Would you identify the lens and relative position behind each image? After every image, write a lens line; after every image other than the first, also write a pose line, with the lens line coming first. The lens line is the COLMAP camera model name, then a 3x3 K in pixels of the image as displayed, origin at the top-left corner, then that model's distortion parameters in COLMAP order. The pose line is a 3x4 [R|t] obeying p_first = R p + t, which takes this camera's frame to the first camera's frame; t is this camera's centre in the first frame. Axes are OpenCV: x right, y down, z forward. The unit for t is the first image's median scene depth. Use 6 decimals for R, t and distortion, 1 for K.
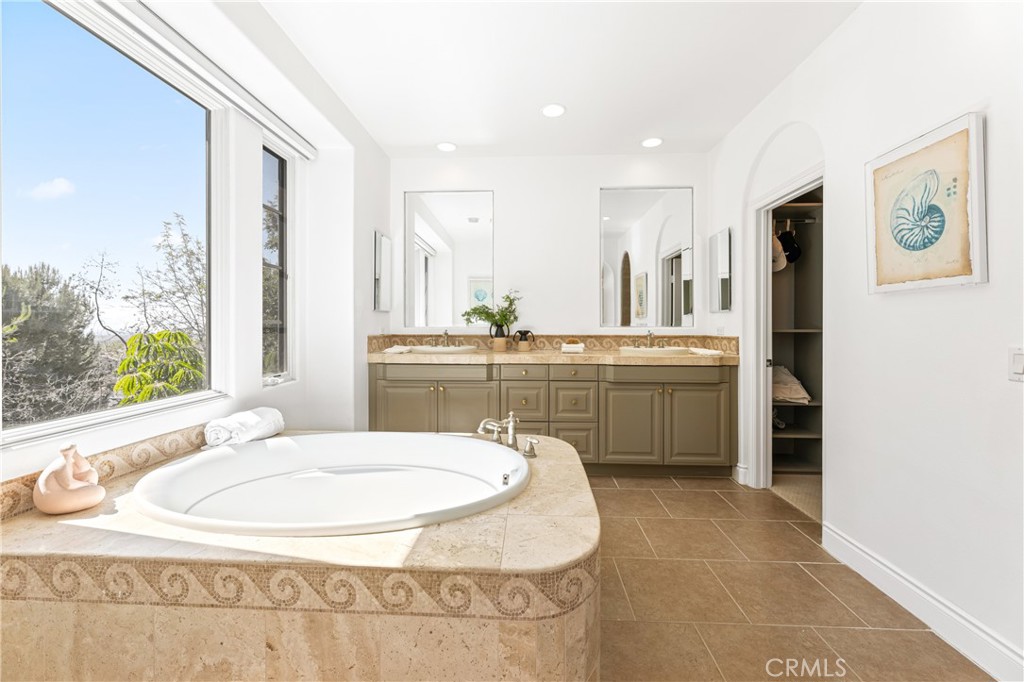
lens RADIAL K [[411.8, 0, 510.7], [0, 411.8, 332.6], [0, 0, 1]] dist [-0.001073, -0.000143]
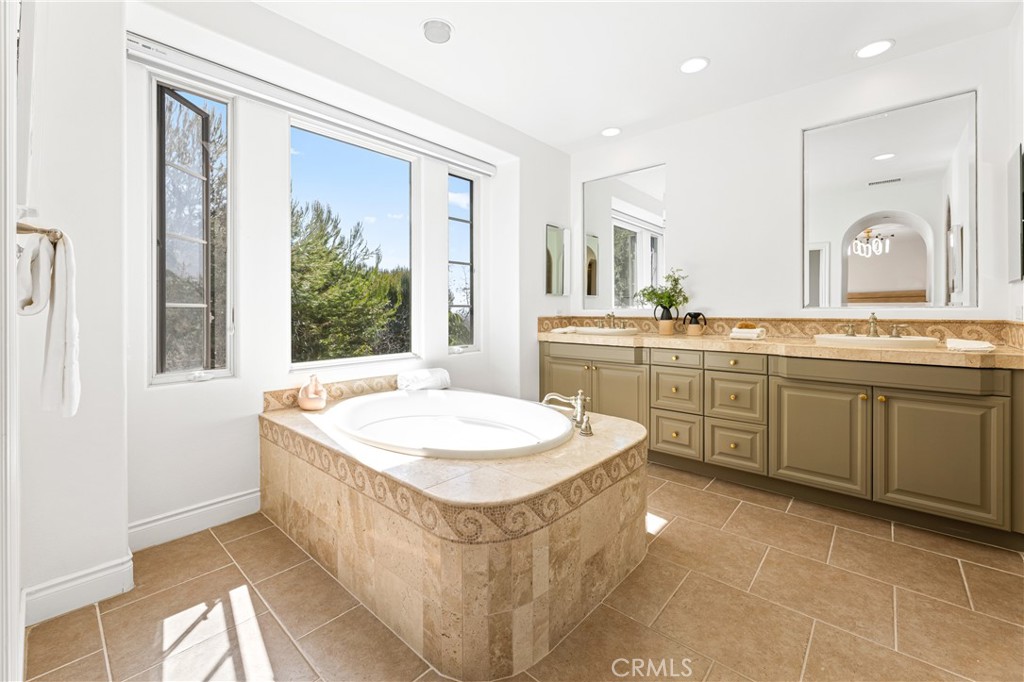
lens RADIAL K [[421.2, 0, 512.7], [0, 421.2, 316.9], [0, 0, 1]] dist [-0.000580, -0.000132]
pose [[0.779435, 0.006800, -0.626446, 0.340565], [-0.004517, 0.999976, 0.005234, 0.001486], [0.626466, -0.001250, 0.779447, 0.040234]]
